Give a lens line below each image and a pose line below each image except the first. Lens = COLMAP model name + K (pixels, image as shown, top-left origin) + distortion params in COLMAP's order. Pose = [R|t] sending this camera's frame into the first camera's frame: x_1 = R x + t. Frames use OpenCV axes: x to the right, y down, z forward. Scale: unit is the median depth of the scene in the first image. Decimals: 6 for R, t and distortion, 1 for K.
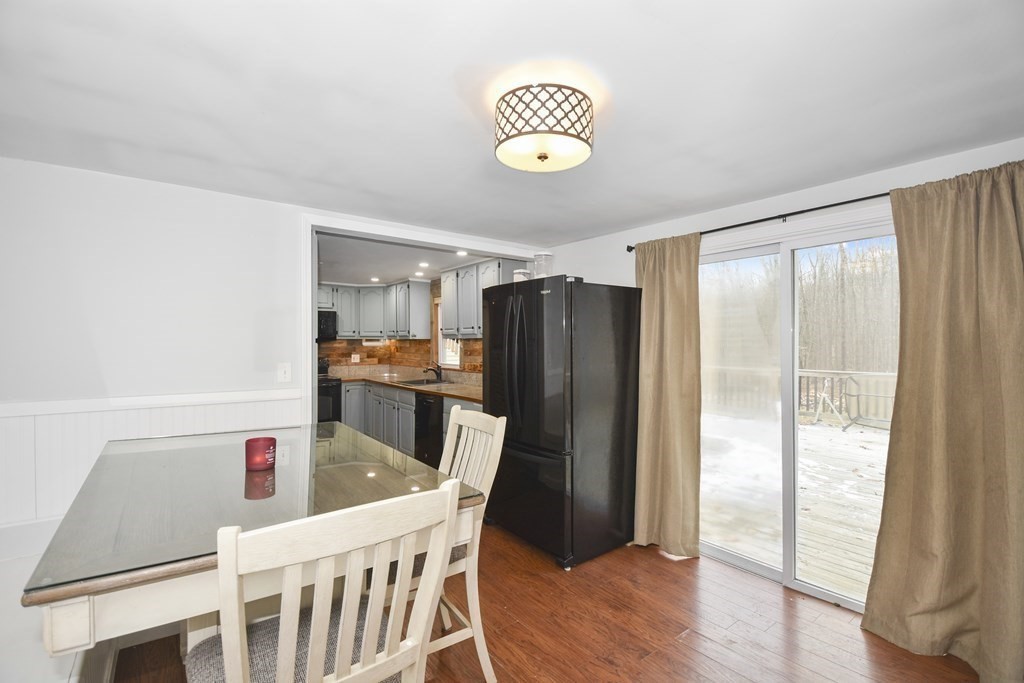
lens RADIAL K [[454.2, 0, 512.0], [0, 454.2, 341.5], [0, 0, 1]] dist [-0.000202, -0.000553]
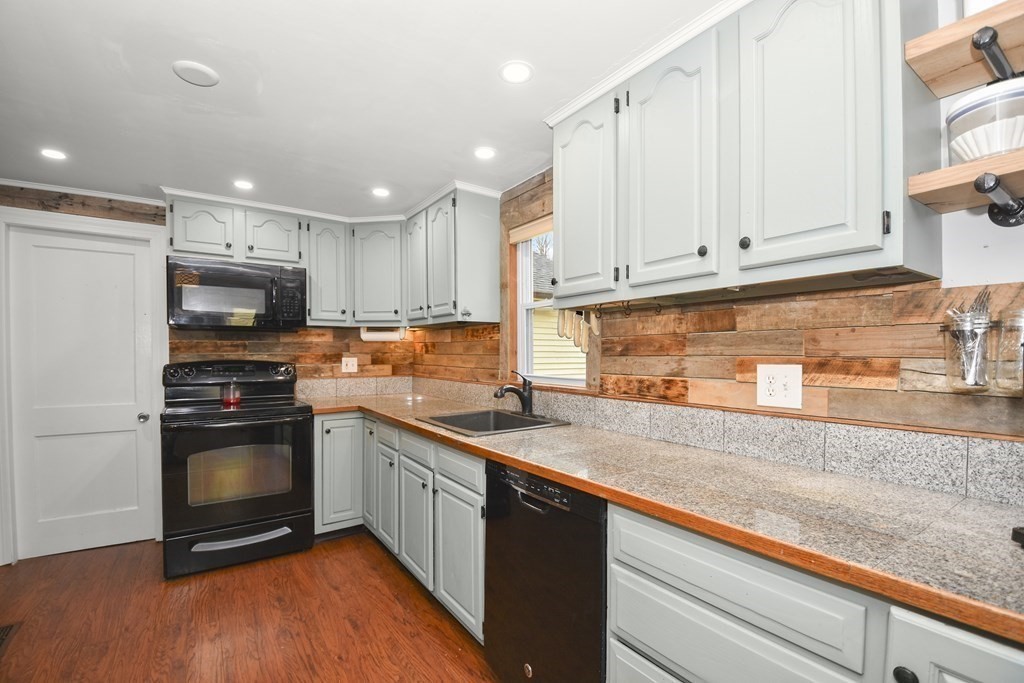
lens RADIAL K [[460.4, 0, 508.3], [0, 460.4, 363.2], [0, 0, 1]] dist [0.000842, -0.000322]
pose [[0.998264, 0.003113, -0.058822, -0.139552], [-0.001685, 0.999703, 0.024323, 0.024022], [0.058880, -0.024181, 0.997972, 0.517720]]
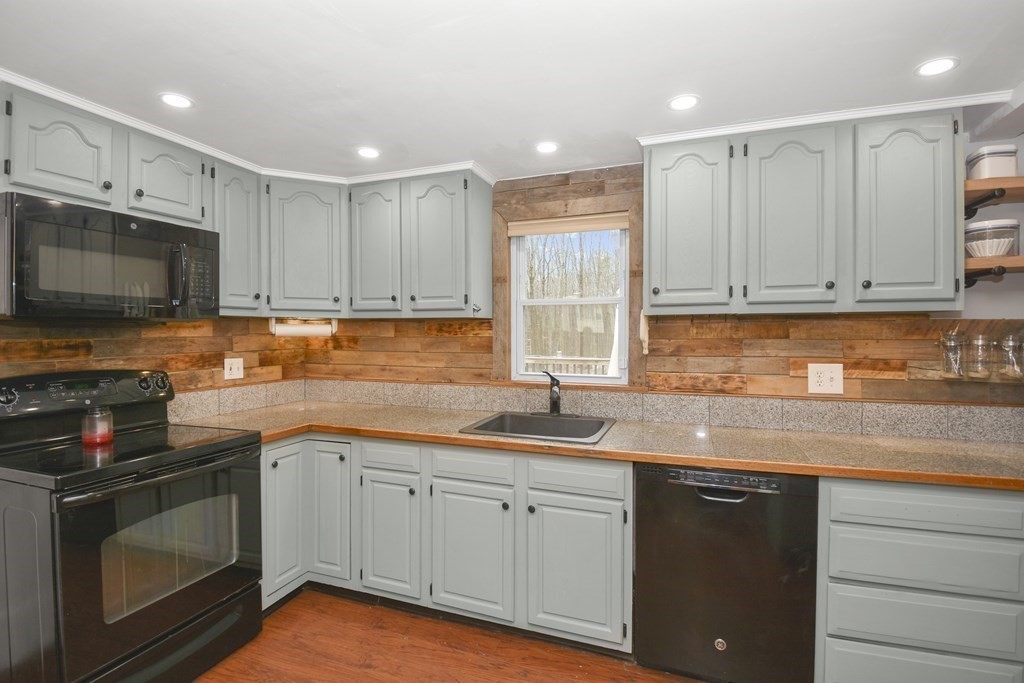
lens RADIAL K [[490.3, 0, 512.0], [0, 490.3, 341.5], [0, 0, 1]] dist [-0.003083, -0.000694]
pose [[0.848759, -0.009750, 0.528691, -0.397554], [-0.000847, 0.999804, 0.019798, 0.007106], [-0.528780, -0.017251, 0.848584, 0.579078]]
